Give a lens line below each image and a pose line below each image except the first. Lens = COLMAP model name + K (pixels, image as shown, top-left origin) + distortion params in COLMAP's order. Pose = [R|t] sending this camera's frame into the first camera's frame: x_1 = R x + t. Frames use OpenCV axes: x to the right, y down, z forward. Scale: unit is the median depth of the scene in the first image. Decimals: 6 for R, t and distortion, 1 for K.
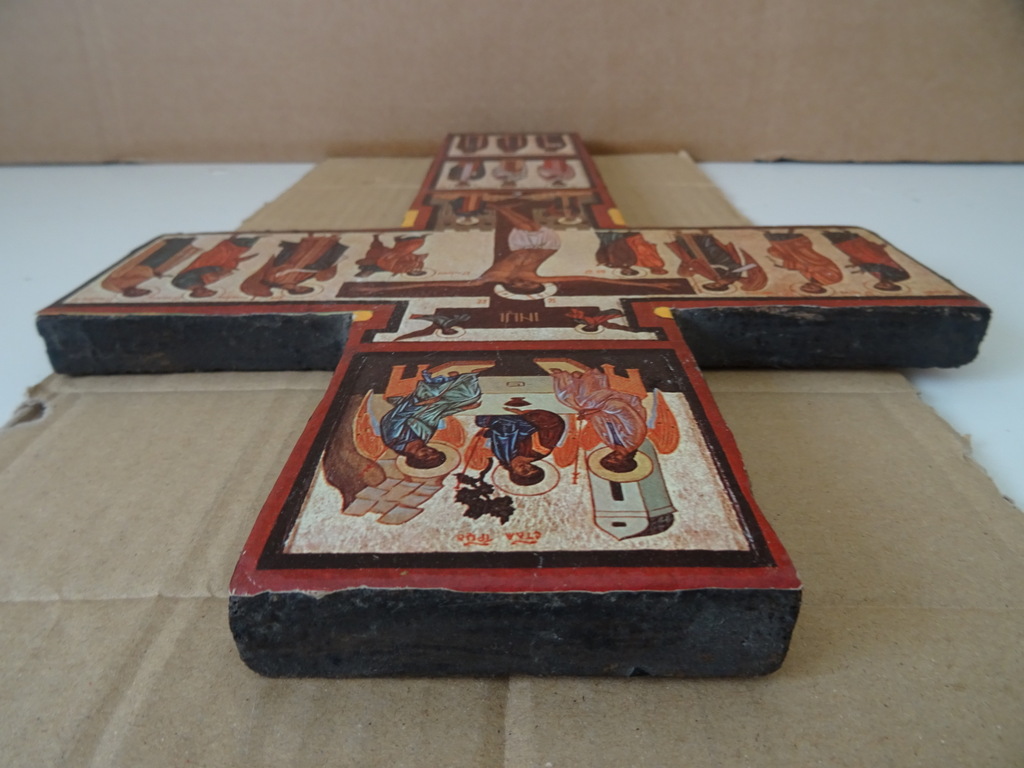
lens RADIAL K [[740.6, 0, 516.2], [0, 740.6, 384.1], [0, 0, 1]] dist [-0.020213, 0.009524]
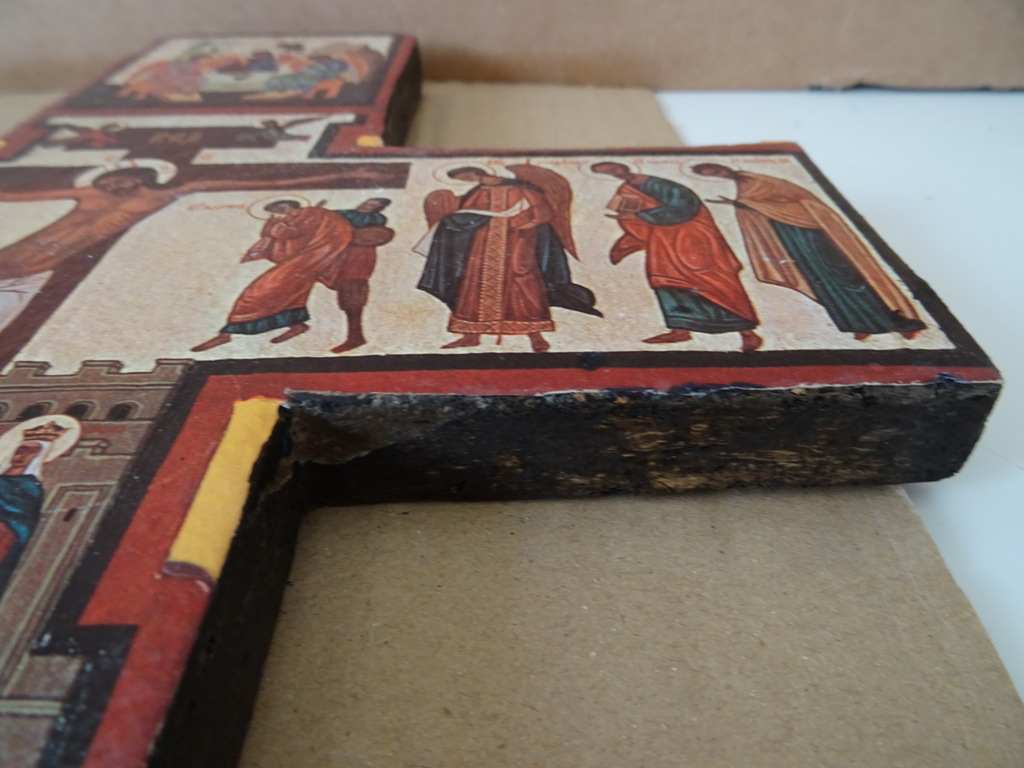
lens RADIAL K [[713.2, 0, 517.6], [0, 713.2, 383.4], [0, 0, 1]] dist [-0.010053, -0.004014]
pose [[-0.999799, 0.017828, -0.009173, -0.350897], [-0.000872, 0.418420, 0.908253, -0.671759], [0.020030, 0.908078, -0.418321, 1.541410]]
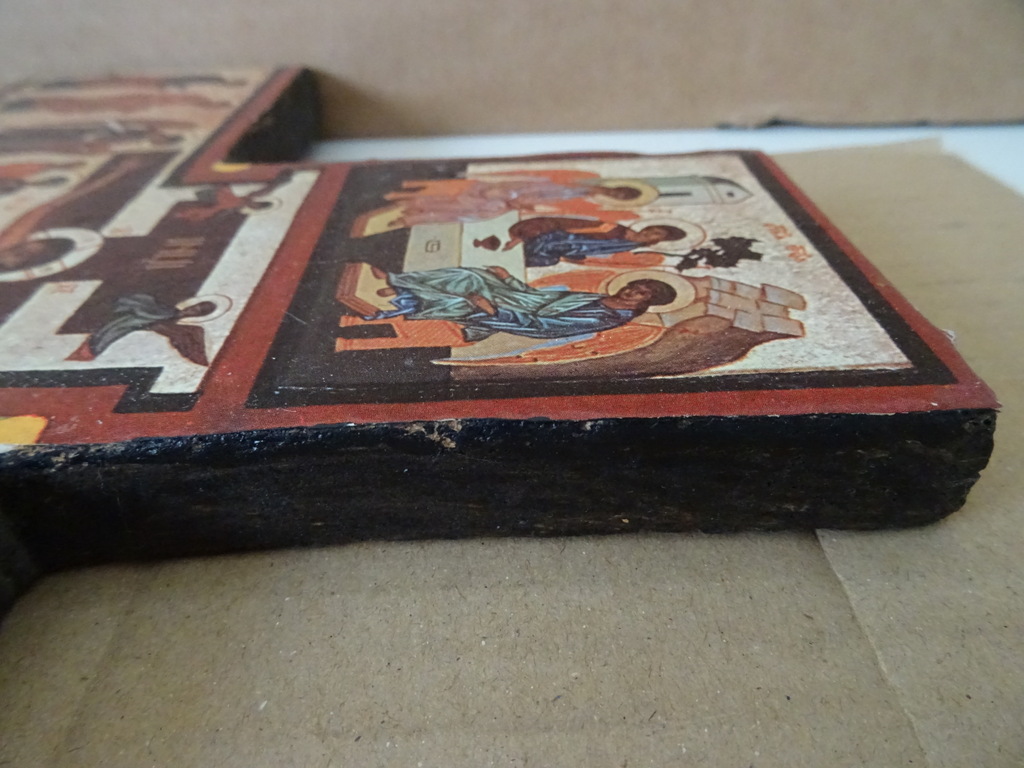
lens RADIAL K [[740.6, 0, 516.2], [0, 740.6, 384.1], [0, 0, 1]] dist [-0.020213, 0.009524]
pose [[-0.028152, -0.570226, 0.821005, -0.508573], [0.482825, 0.711409, 0.510663, -0.176538], [-0.875264, 0.410778, 0.255292, 0.653271]]
